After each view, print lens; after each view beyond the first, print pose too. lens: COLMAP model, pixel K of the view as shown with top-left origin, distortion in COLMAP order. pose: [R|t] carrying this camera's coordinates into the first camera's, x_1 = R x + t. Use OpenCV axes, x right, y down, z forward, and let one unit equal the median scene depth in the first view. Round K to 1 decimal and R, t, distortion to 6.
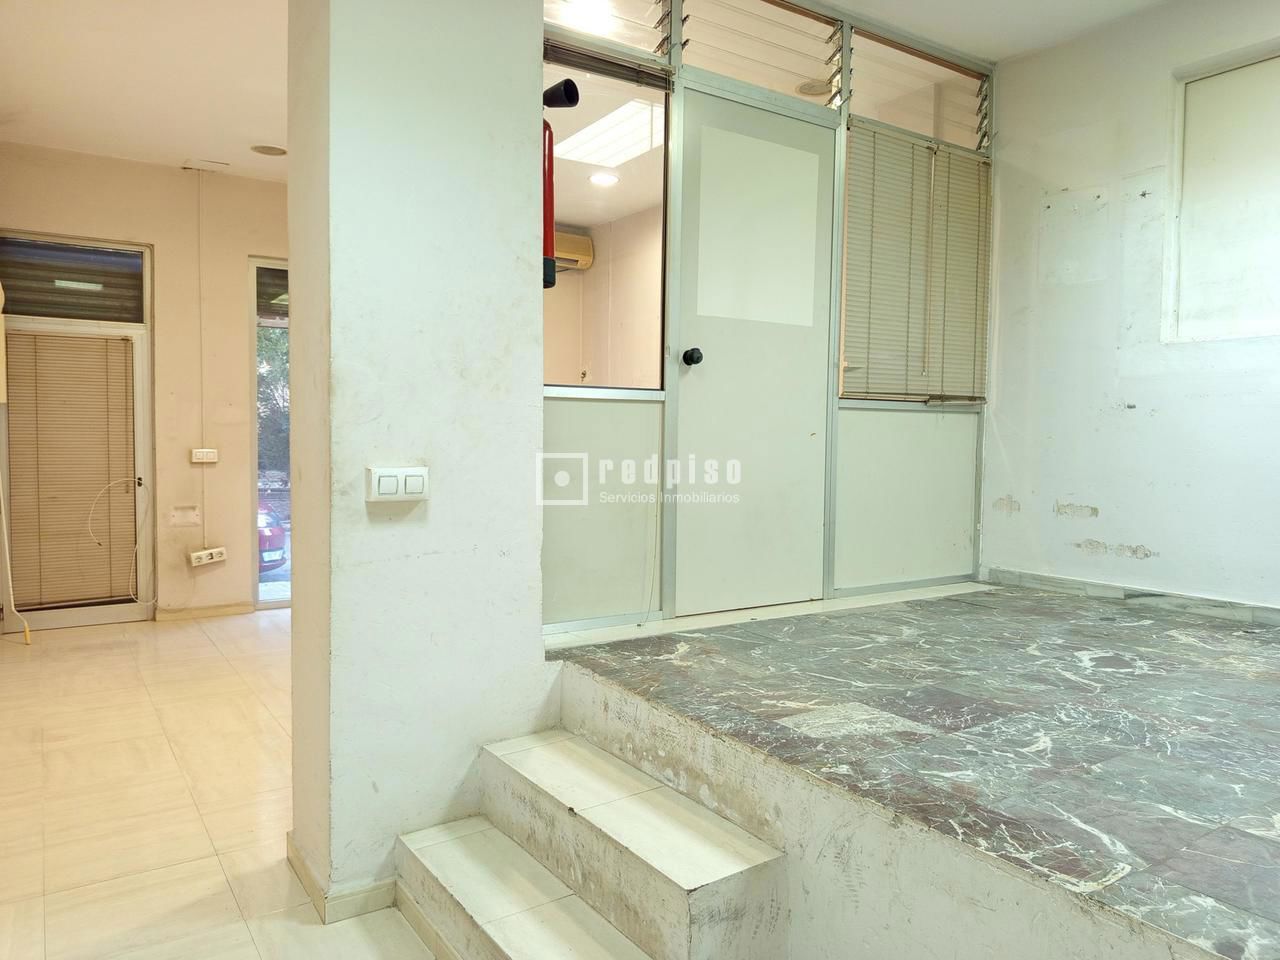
lens RADIAL K [[886.0, 0, 628.5], [0, 886.0, 482.7], [0, 0, 1]] dist [0.030523, -0.048955]
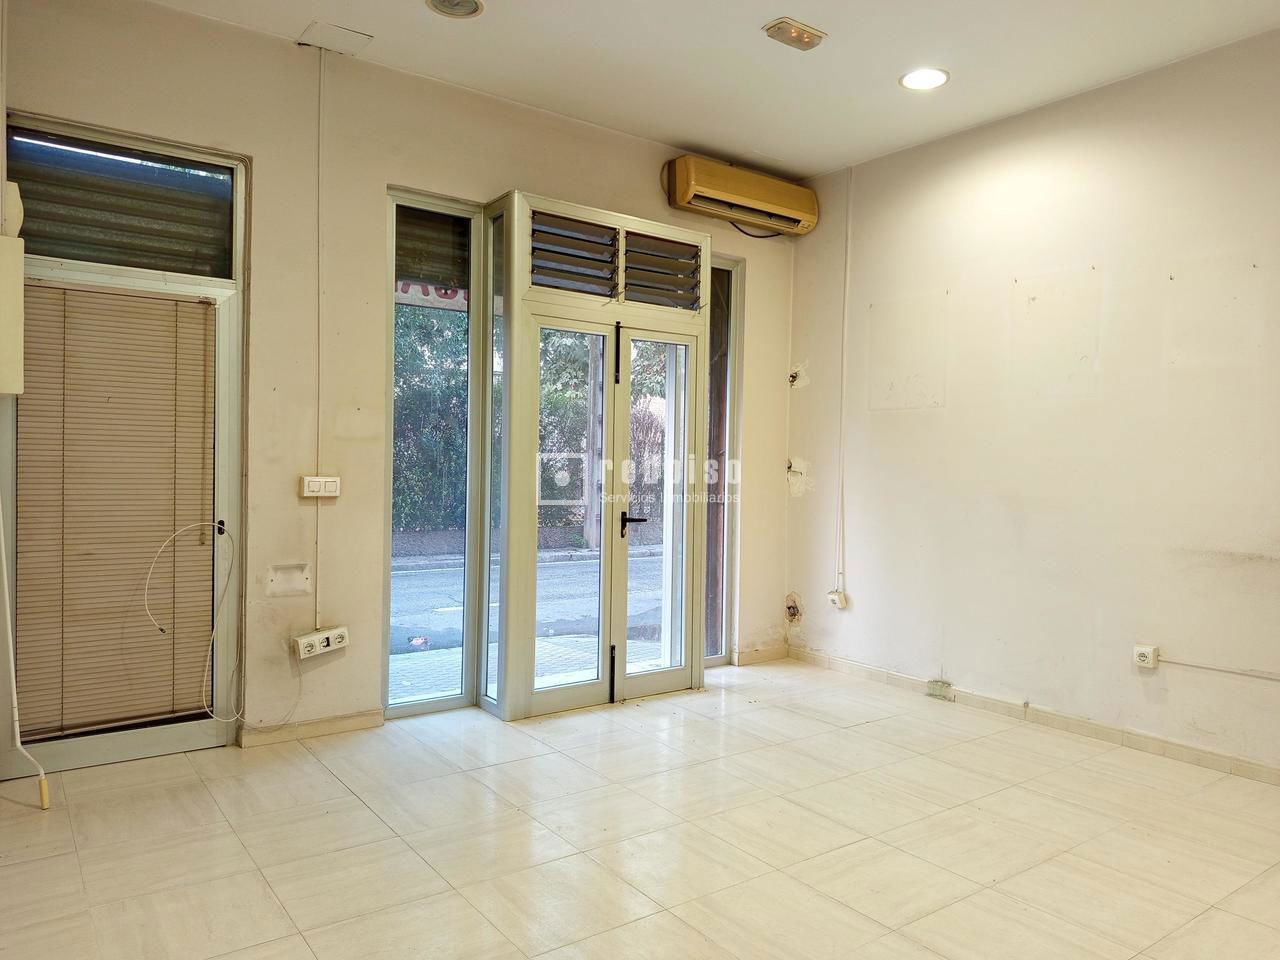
lens RADIAL K [[886.0, 0, 634.3], [0, 886.0, 479.5], [0, 0, 1]] dist [0.030523, -0.048955]
pose [[0.998786, 0.005487, 0.048945, -0.686494], [-0.003924, 0.999480, -0.031992, -0.038117], [-0.049096, 0.031761, 0.998289, 0.840890]]
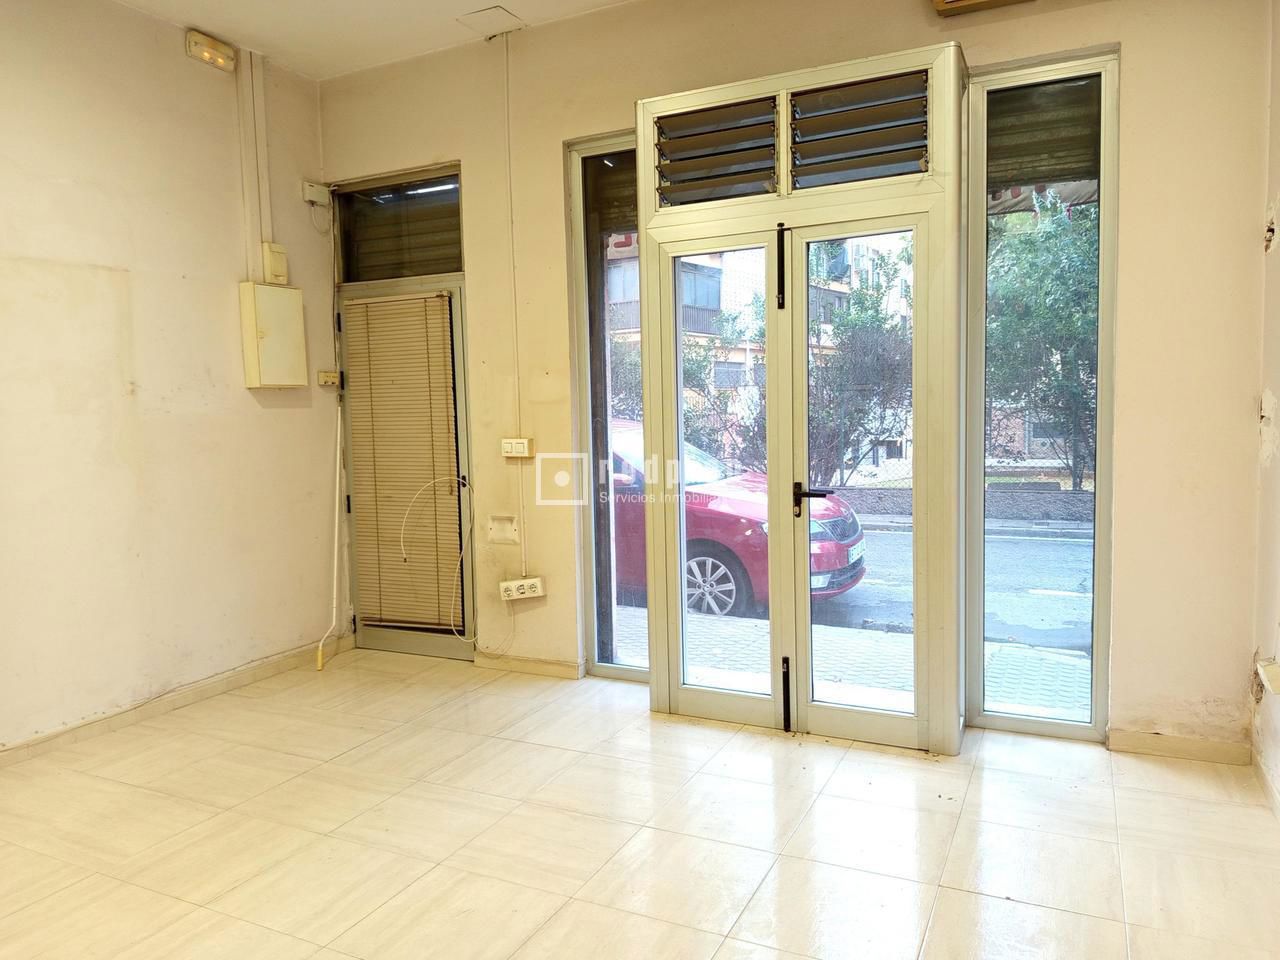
lens RADIAL K [[886.0, 0, 642.0], [0, 886.0, 477.8], [0, 0, 1]] dist [0.030523, -0.048955]
pose [[0.507441, 0.042983, -0.860614, 0.443282], [-0.012755, 0.999020, 0.042375, -0.091200], [0.861592, -0.010526, 0.507492, 1.788751]]
